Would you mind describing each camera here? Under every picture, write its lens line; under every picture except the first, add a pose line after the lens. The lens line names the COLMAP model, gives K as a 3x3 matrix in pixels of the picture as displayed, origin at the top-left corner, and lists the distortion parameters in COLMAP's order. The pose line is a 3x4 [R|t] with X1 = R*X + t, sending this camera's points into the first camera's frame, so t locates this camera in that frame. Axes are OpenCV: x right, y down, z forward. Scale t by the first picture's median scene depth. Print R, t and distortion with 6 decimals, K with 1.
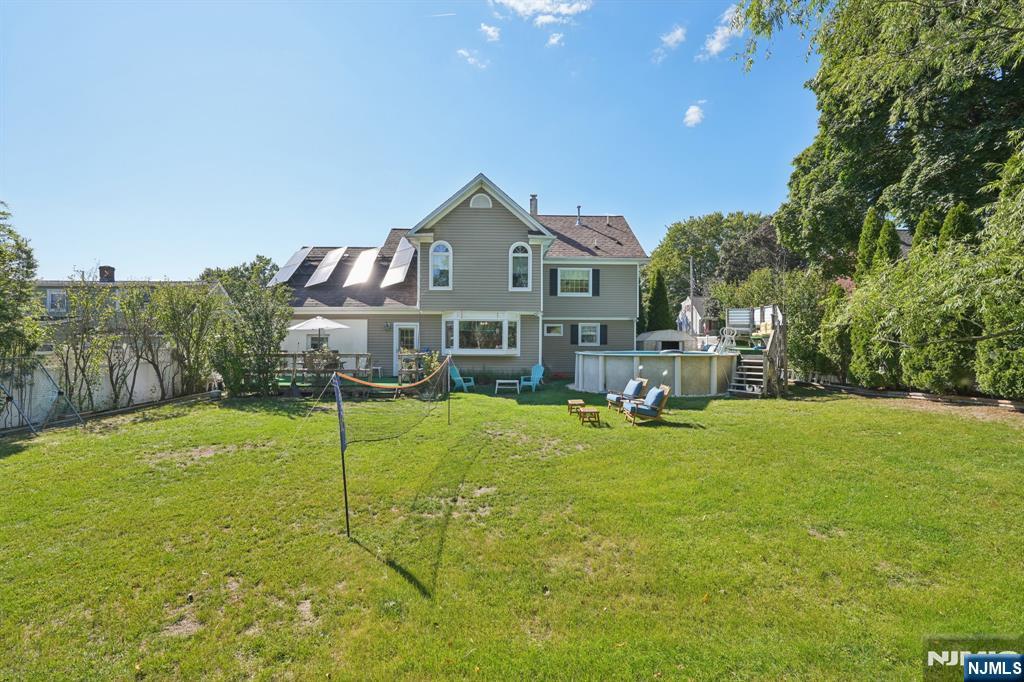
lens RADIAL K [[445.2, 0, 509.8], [0, 445.2, 336.0], [0, 0, 1]] dist [-0.009600, 0.000431]
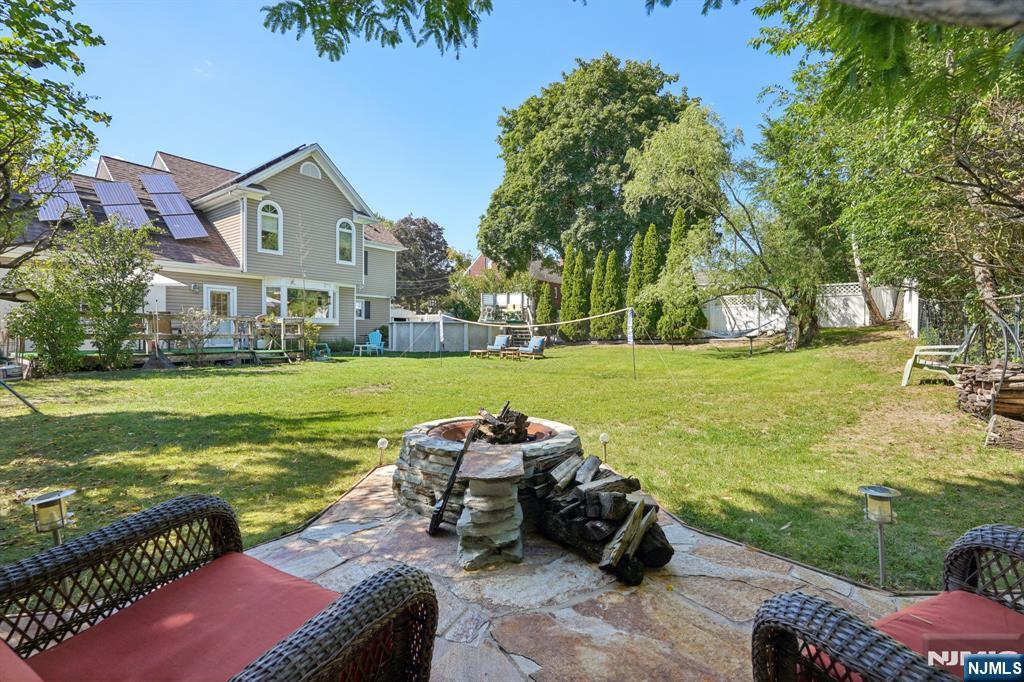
lens RADIAL K [[445.2, 0, 509.8], [0, 445.2, 336.0], [0, 0, 1]] dist [-0.009600, 0.000431]
pose [[0.634452, -0.008639, 0.772914, -0.554765], [-0.018207, 0.999493, 0.026117, 0.036770], [-0.772748, -0.030643, 0.633973, 0.008515]]
